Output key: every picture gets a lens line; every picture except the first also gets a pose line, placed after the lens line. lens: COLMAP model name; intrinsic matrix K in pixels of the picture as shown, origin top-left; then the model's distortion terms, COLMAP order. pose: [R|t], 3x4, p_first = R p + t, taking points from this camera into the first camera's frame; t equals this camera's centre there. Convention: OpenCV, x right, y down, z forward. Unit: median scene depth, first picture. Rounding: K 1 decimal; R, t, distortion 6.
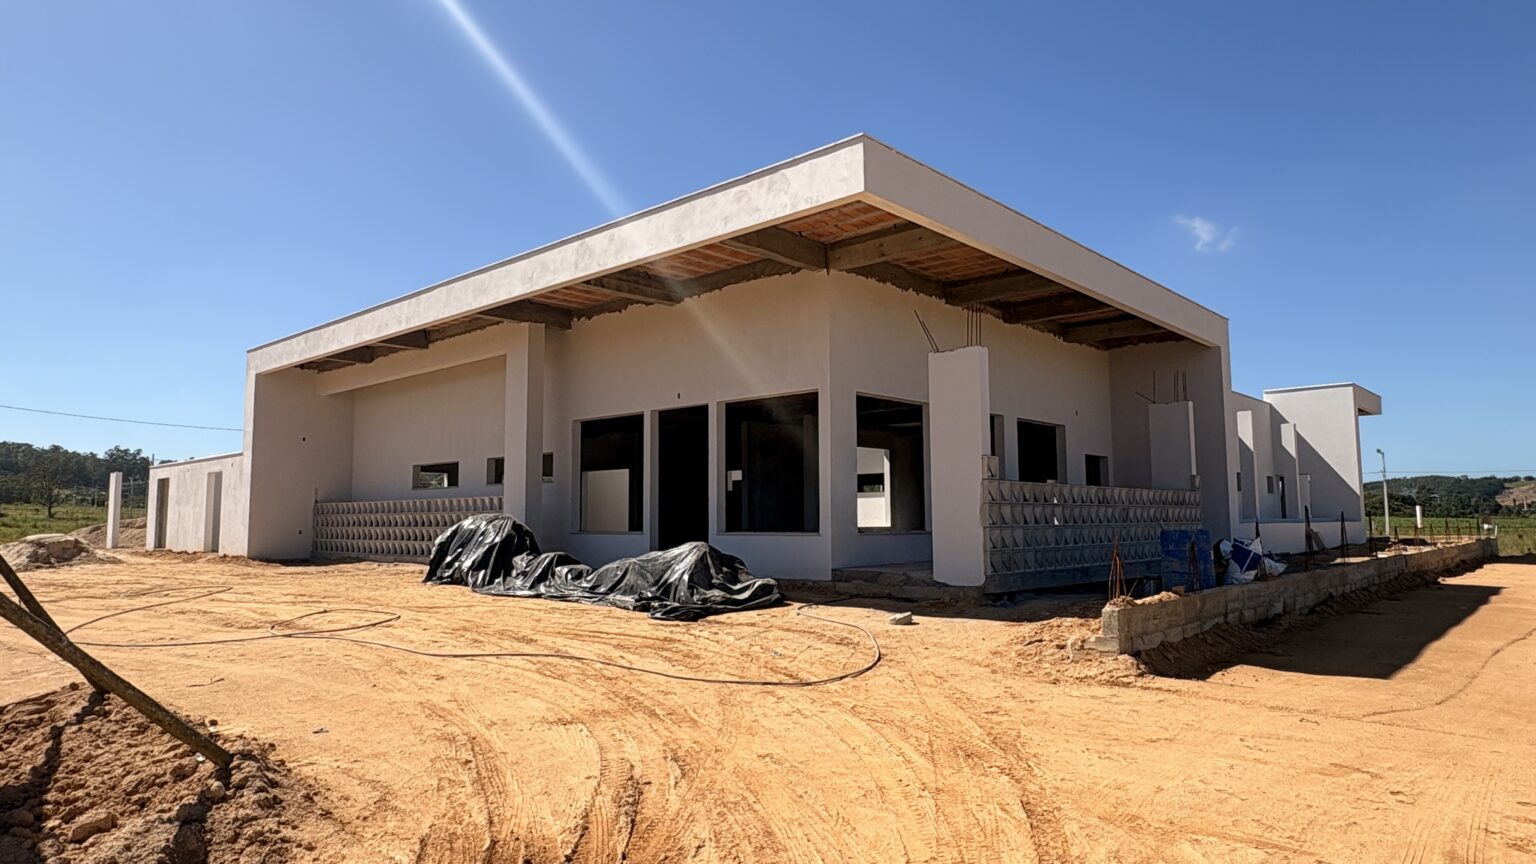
lens RADIAL K [[915.5, 0, 768.0], [0, 915.5, 432.0], [0, 0, 1]] dist [0.004341, 0.000510]
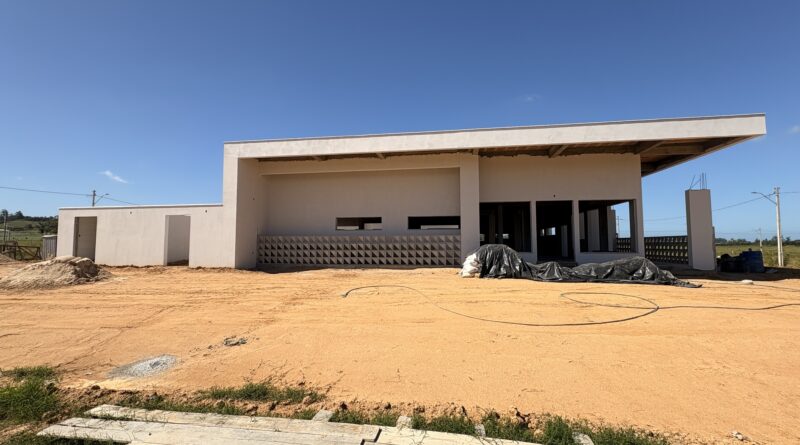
lens RADIAL K [[344.7, 0, 400.0], [0, 344.7, 222.5], [0, 0, 1]] dist [-0.003588, -0.000380]
pose [[0.850060, 0.041813, 0.525024, -0.702331], [-0.054944, 0.998445, 0.009444, 0.033502], [-0.523813, -0.036875, 0.851035, 0.334657]]
